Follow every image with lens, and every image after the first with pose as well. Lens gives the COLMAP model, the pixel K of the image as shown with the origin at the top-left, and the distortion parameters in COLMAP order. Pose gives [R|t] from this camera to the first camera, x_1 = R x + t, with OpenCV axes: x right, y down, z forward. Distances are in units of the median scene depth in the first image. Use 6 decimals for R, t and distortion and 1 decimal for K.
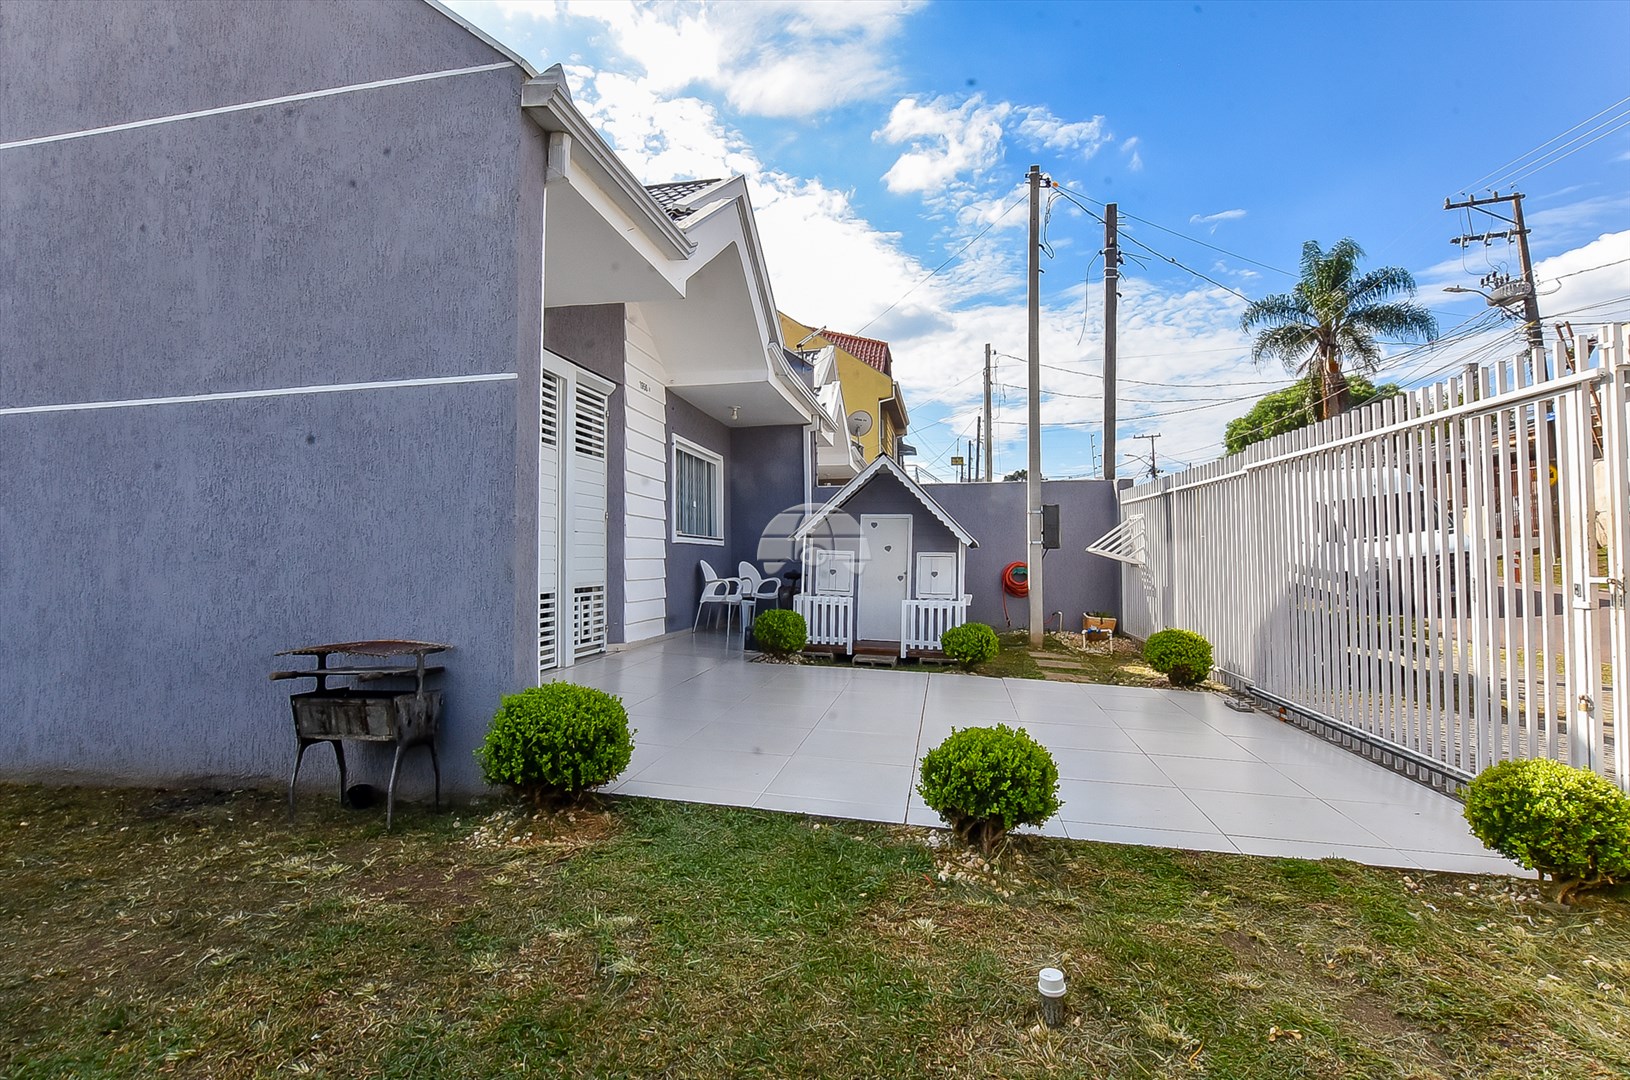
lens RADIAL K [[762.3, 0, 807.7], [0, 762.3, 537.8], [0, 0, 1]] dist [-0.038509, 0.007886]
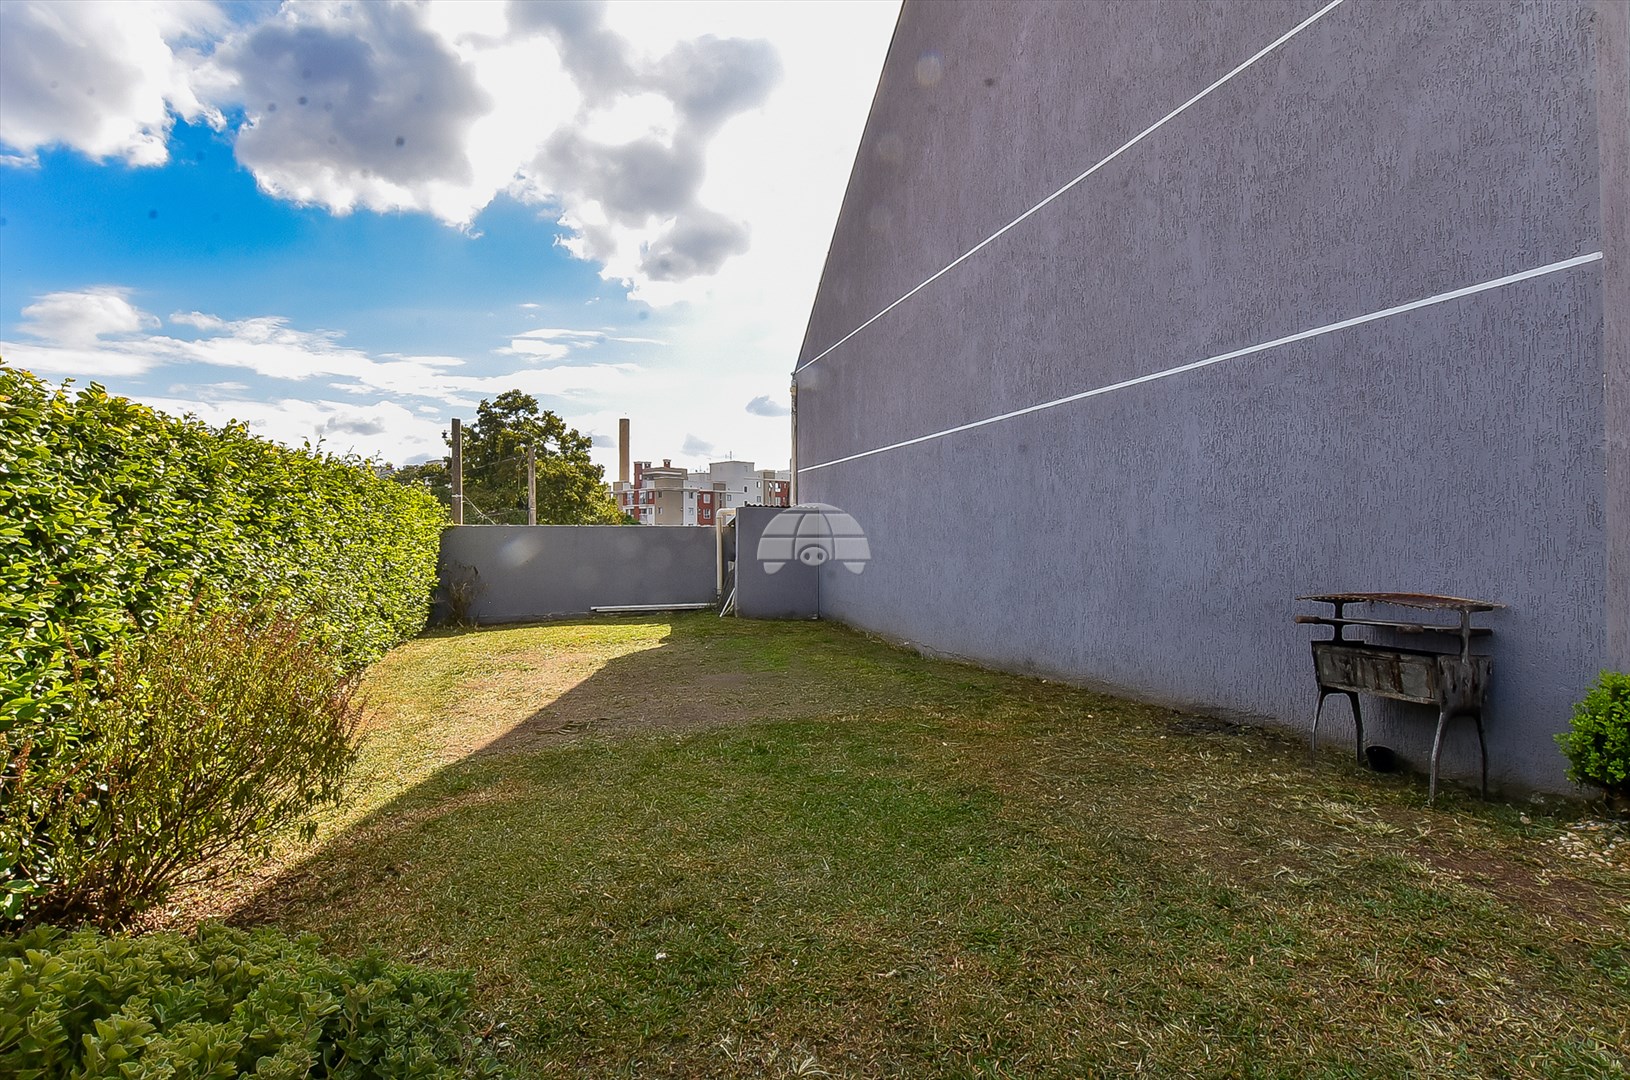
lens RADIAL K [[762.3, 0, 807.7], [0, 762.3, 537.8], [0, 0, 1]] dist [-0.038509, 0.007886]
pose [[0.487182, 0.004160, -0.873291, -0.131311], [0.030960, 0.999278, 0.022032, 0.027414], [0.872752, -0.037771, 0.486701, -0.058562]]
